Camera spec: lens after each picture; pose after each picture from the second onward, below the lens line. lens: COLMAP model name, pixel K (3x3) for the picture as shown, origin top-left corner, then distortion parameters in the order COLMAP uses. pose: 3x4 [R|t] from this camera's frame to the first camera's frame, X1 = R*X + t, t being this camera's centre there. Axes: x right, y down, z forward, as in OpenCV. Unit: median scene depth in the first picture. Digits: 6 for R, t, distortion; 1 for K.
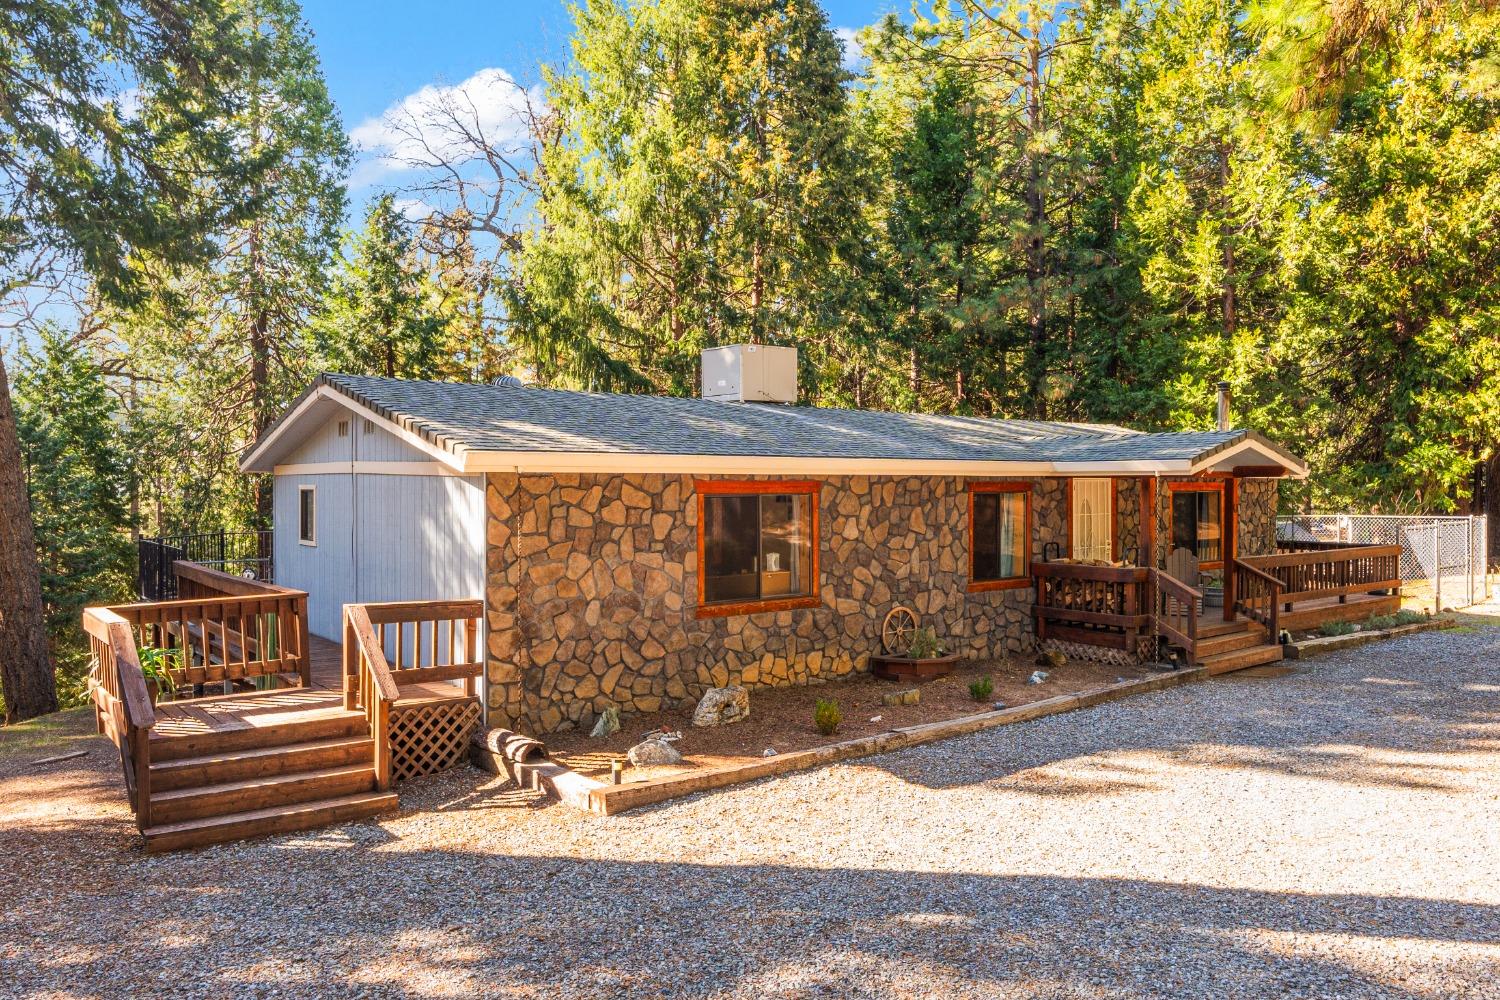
lens RADIAL K [[1072.5, 0, 749.2], [0, 1072.5, 497.4], [0, 0, 1]] dist [-0.004624, -0.000518]
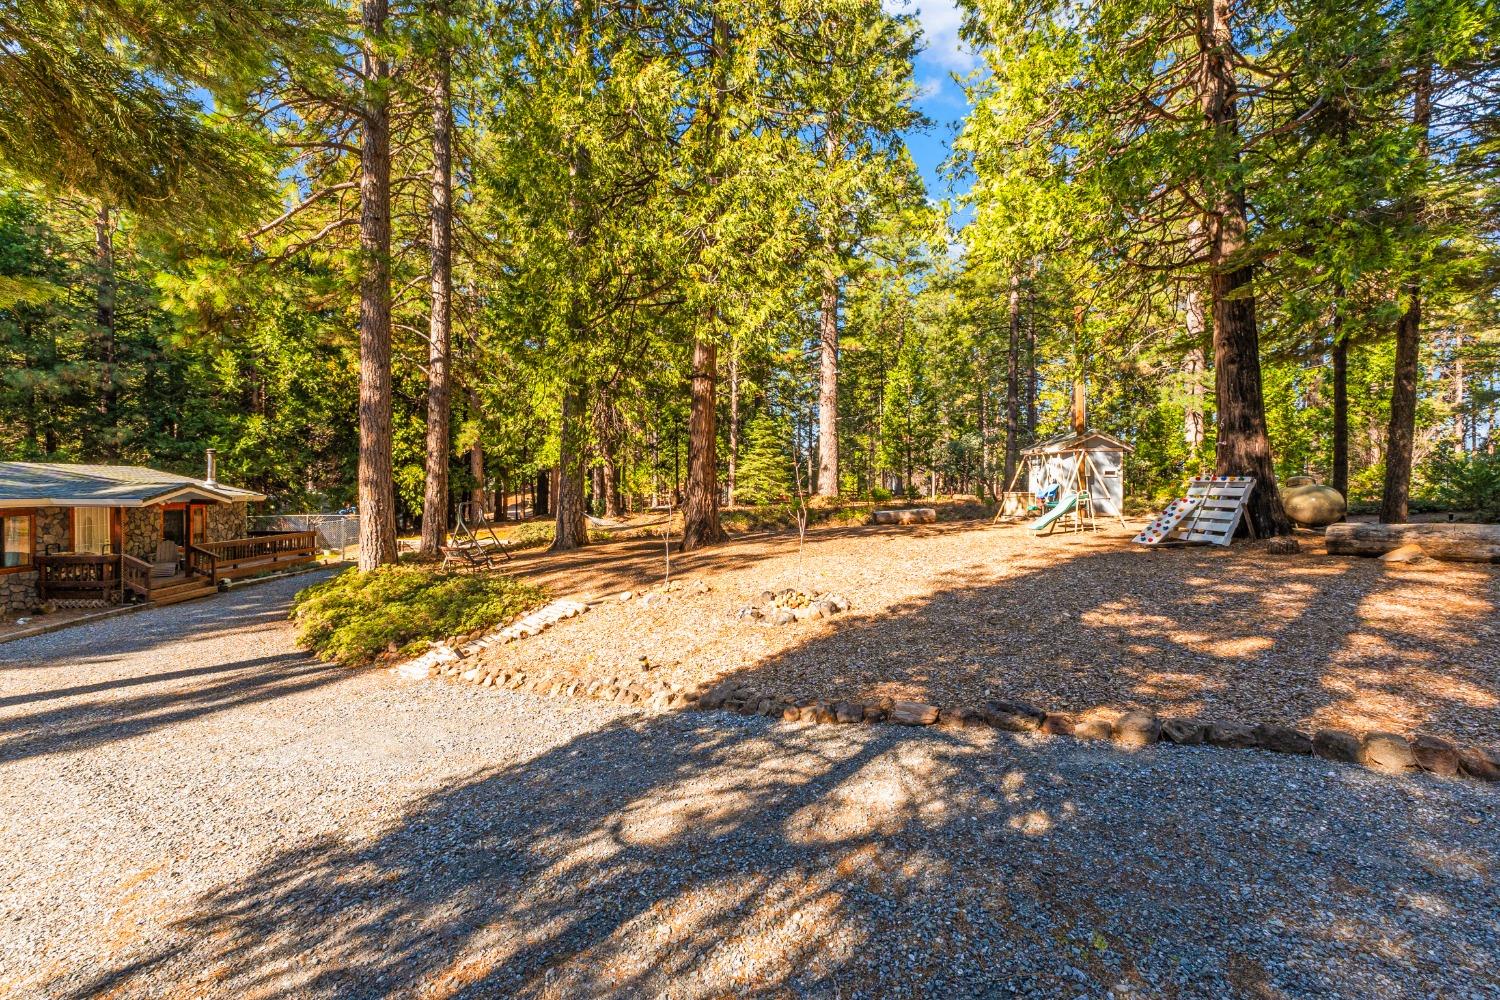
lens RADIAL K [[618.5, 0, 750.2], [0, 618.5, 494.9], [0, 0, 1]] dist [0.000862, 0.000178]
pose [[0.528450, -0.003638, 0.848957, 0.032041], [0.002227, 0.999993, 0.002899, -0.048129], [-0.848962, 0.000359, 0.528455, -0.630638]]
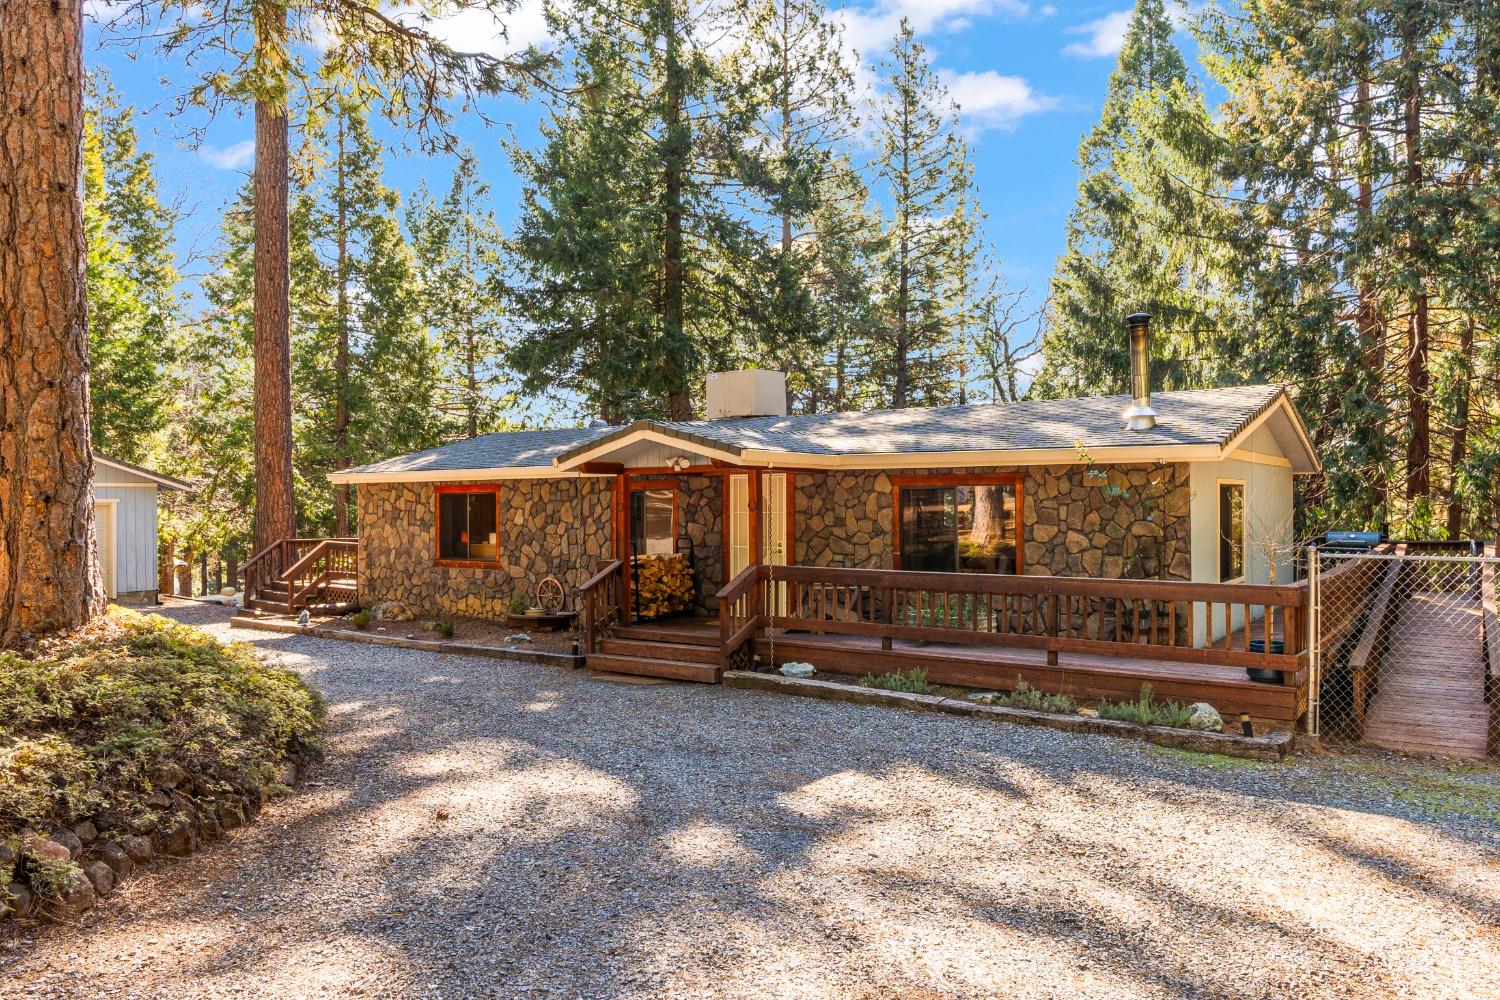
lens RADIAL K [[1010.9, 0, 754.4], [0, 1010.9, 502.6], [0, 0, 1]] dist [0.003894, 0.002870]
pose [[0.275910, -0.001775, -0.961182, 1.565079], [-0.006134, 0.999975, -0.003607, 0.013668], [0.961164, 0.006892, 0.275892, 0.994830]]
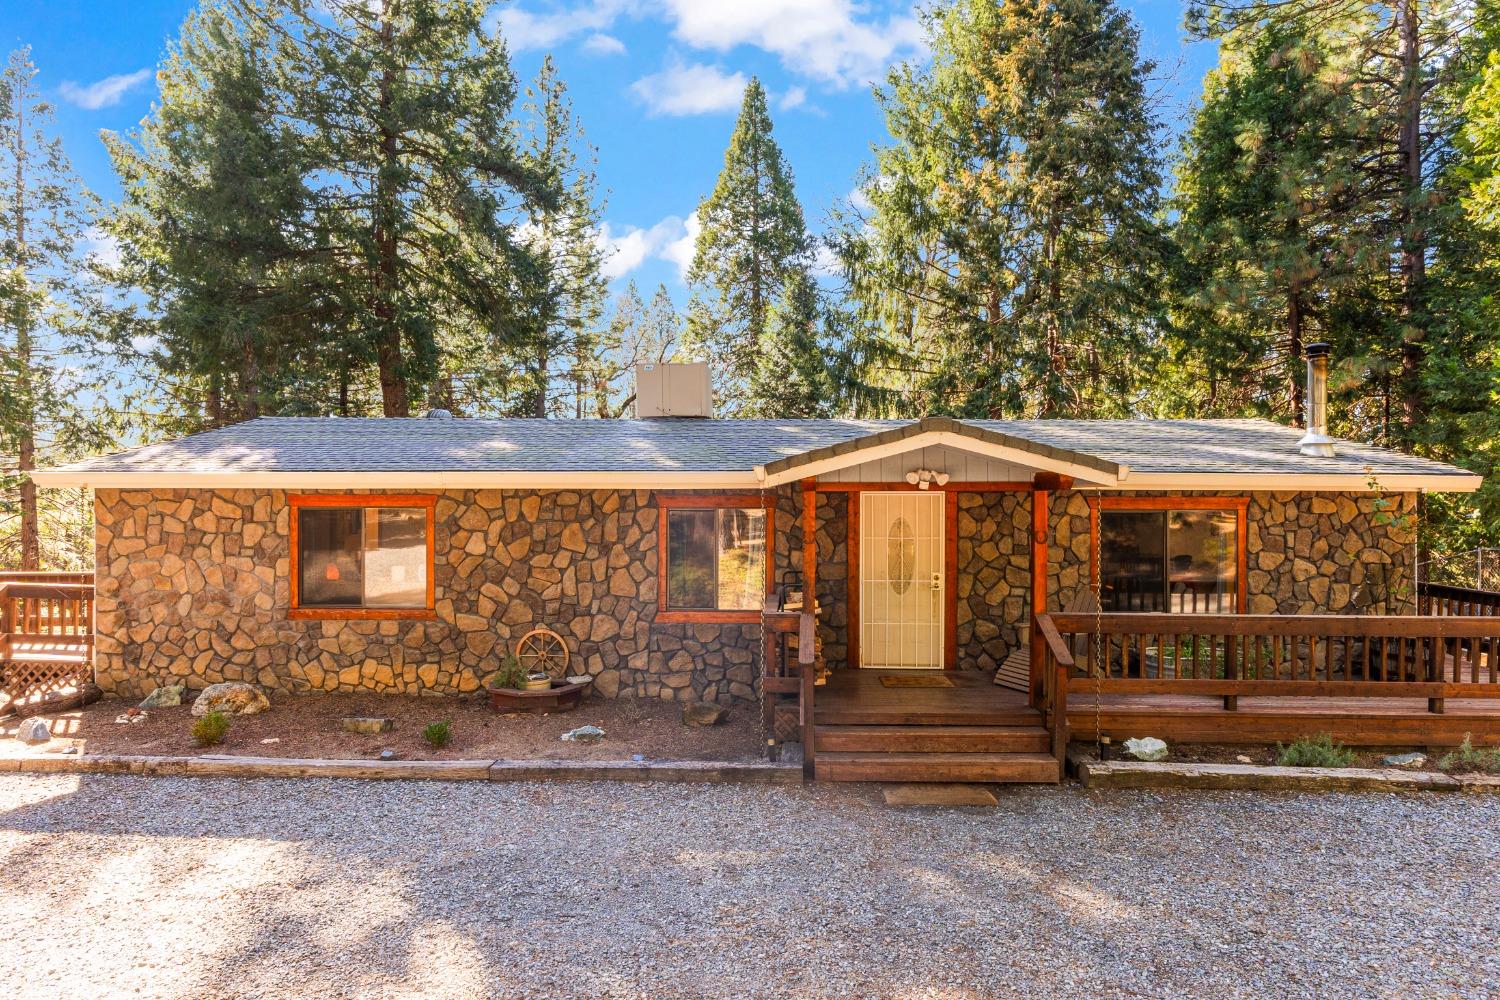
lens RADIAL K [[805.8, 0, 748.0], [0, 805.8, 498.9], [0, 0, 1]] dist [-0.002783, -0.002525]
pose [[0.755355, 0.004655, -0.655299, 0.816910], [-0.010078, 0.999939, -0.004514, -0.011657], [0.655238, 0.010013, 0.755356, 0.649015]]
